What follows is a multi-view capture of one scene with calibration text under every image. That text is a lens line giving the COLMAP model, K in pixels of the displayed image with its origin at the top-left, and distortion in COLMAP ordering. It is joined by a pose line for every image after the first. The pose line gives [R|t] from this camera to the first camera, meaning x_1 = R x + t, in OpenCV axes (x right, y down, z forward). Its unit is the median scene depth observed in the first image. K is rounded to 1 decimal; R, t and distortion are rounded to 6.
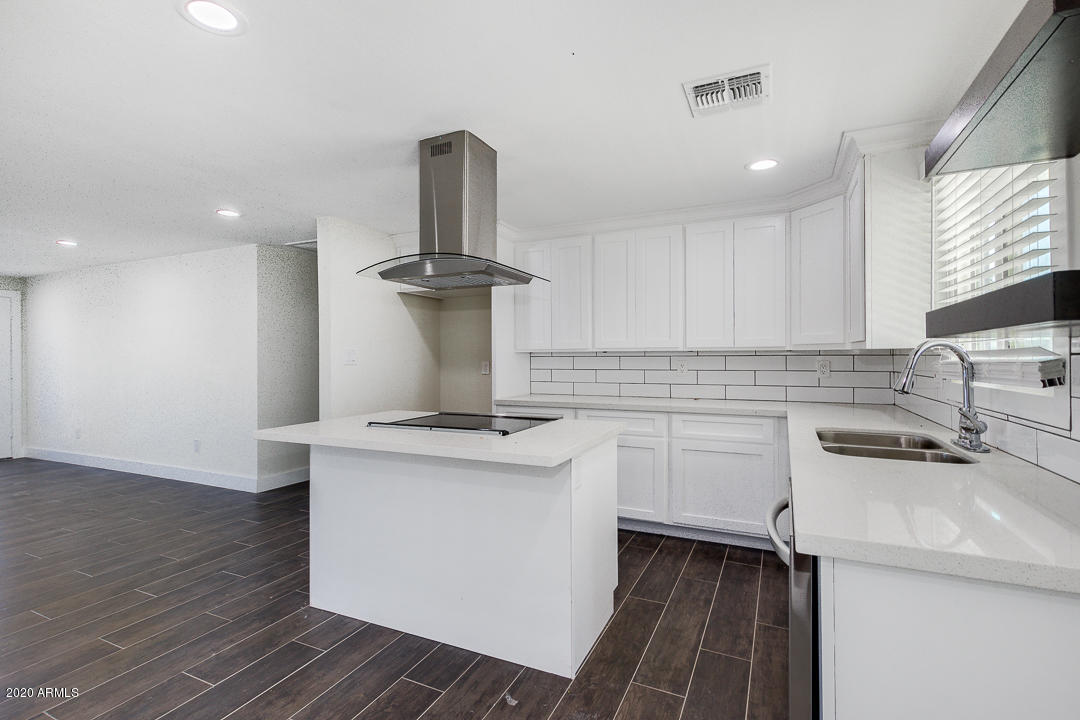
lens RADIAL K [[500.6, 0, 538.2], [0, 500.6, 353.5], [0, 0, 1]] dist [0.010524, -0.005395]
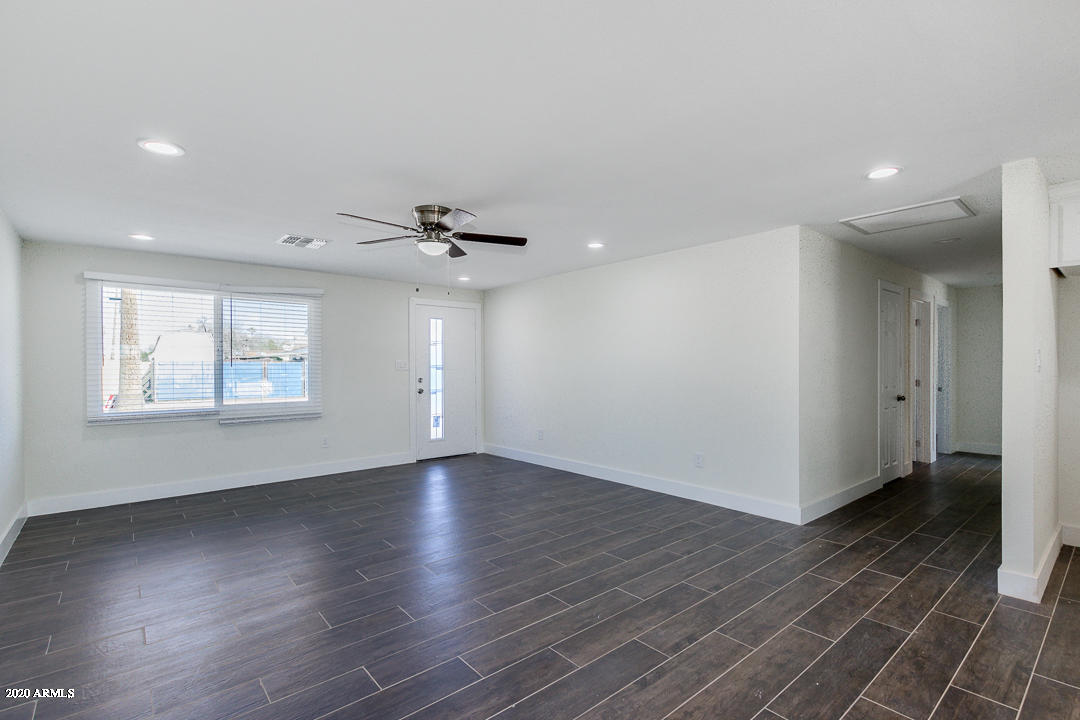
lens RADIAL K [[500.6, 0, 545.0], [0, 500.6, 369.1], [0, 0, 1]] dist [0.010524, -0.005395]
pose [[0.910160, 0.005121, -0.414225, -0.916413], [0.001751, 0.999867, 0.016209, 0.007057], [0.414253, -0.015478, 0.910030, 0.106394]]
